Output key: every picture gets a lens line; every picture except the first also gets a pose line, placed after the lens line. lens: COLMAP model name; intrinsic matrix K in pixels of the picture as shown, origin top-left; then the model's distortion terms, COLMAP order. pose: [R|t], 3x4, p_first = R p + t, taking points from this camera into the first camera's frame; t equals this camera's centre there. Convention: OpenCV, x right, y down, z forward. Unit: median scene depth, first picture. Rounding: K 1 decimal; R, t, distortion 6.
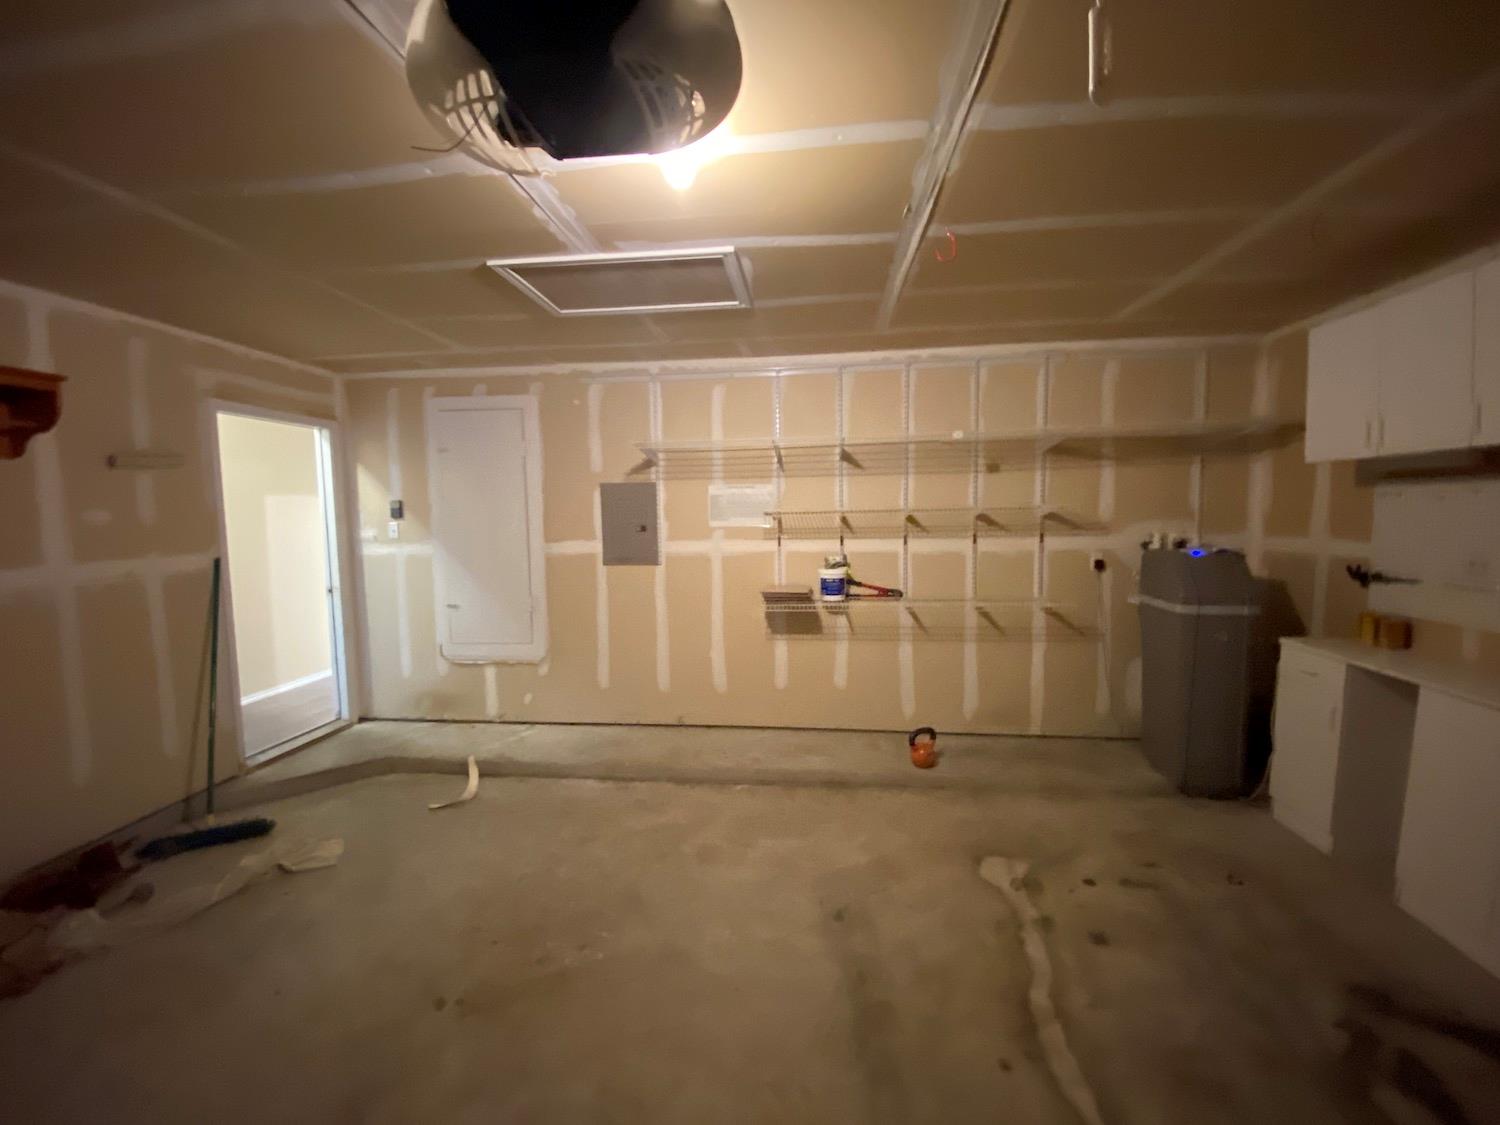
lens RADIAL K [[608.5, 0, 746.4], [0, 608.5, 562.9], [0, 0, 1]] dist [0.026536, -0.023501]
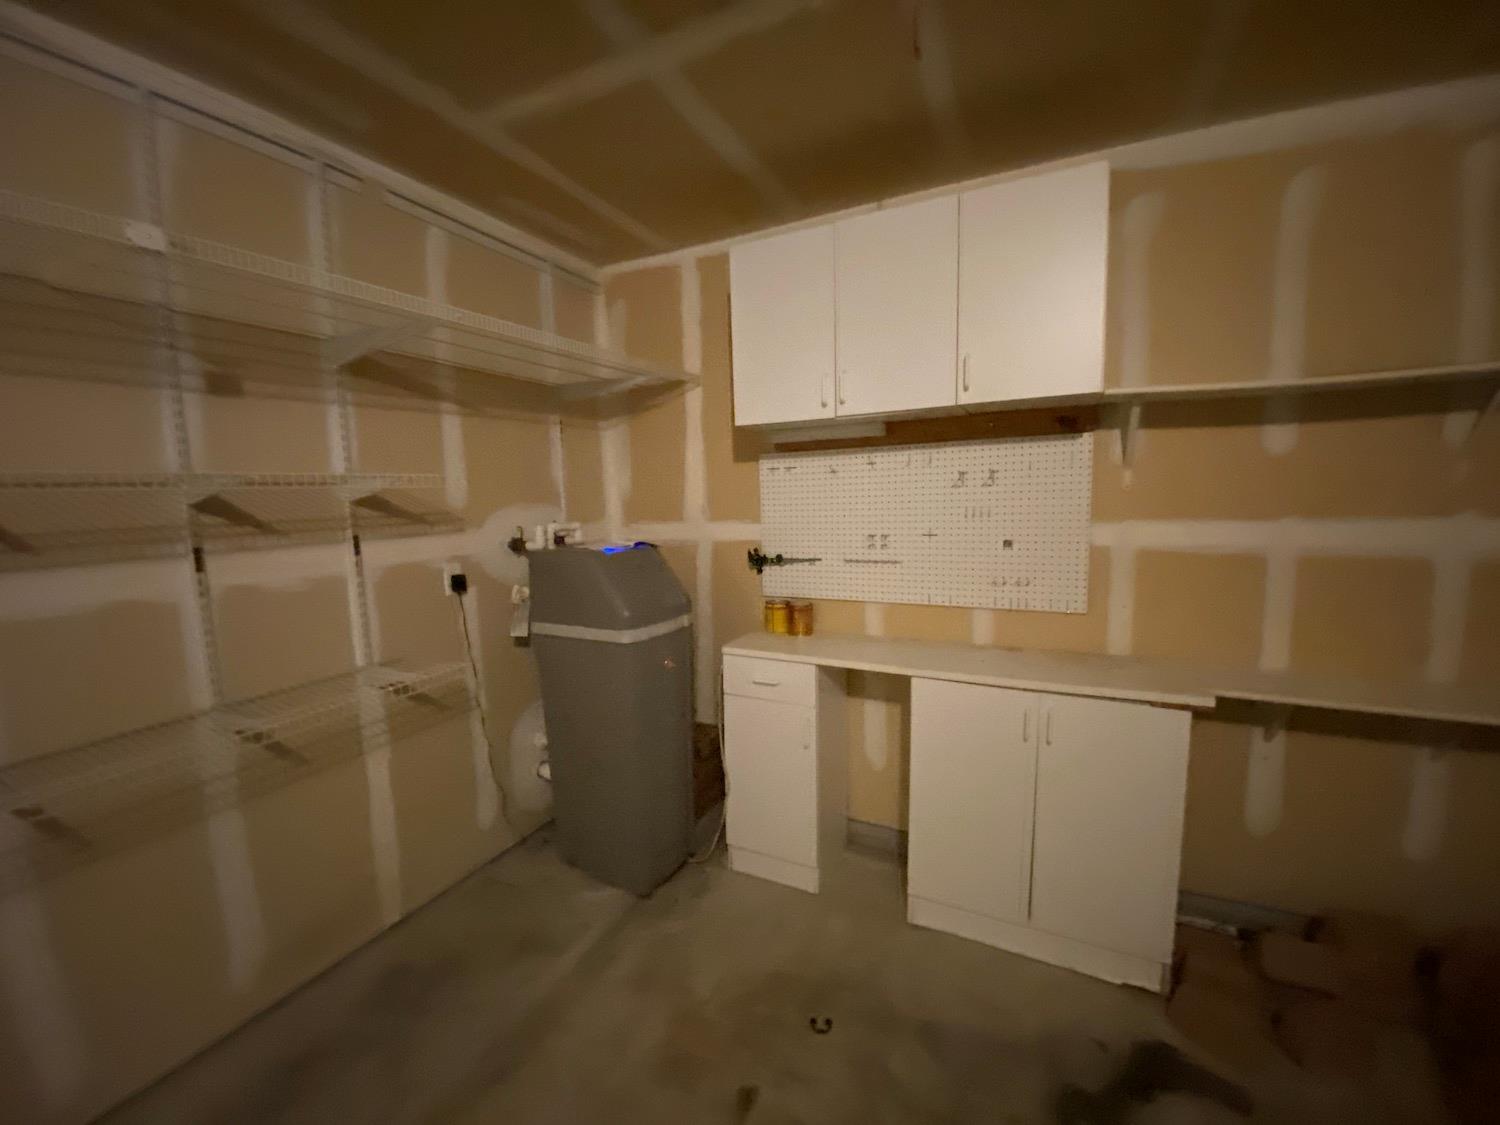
lens RADIAL K [[608.5, 0, 746.4], [0, 608.5, 562.9], [0, 0, 1]] dist [0.026536, -0.023501]
pose [[0.331913, -0.102725, 0.937700, 0.125462], [0.099430, 0.992325, 0.073514, -0.032453], [-0.938055, 0.068835, 0.339580, 0.553308]]
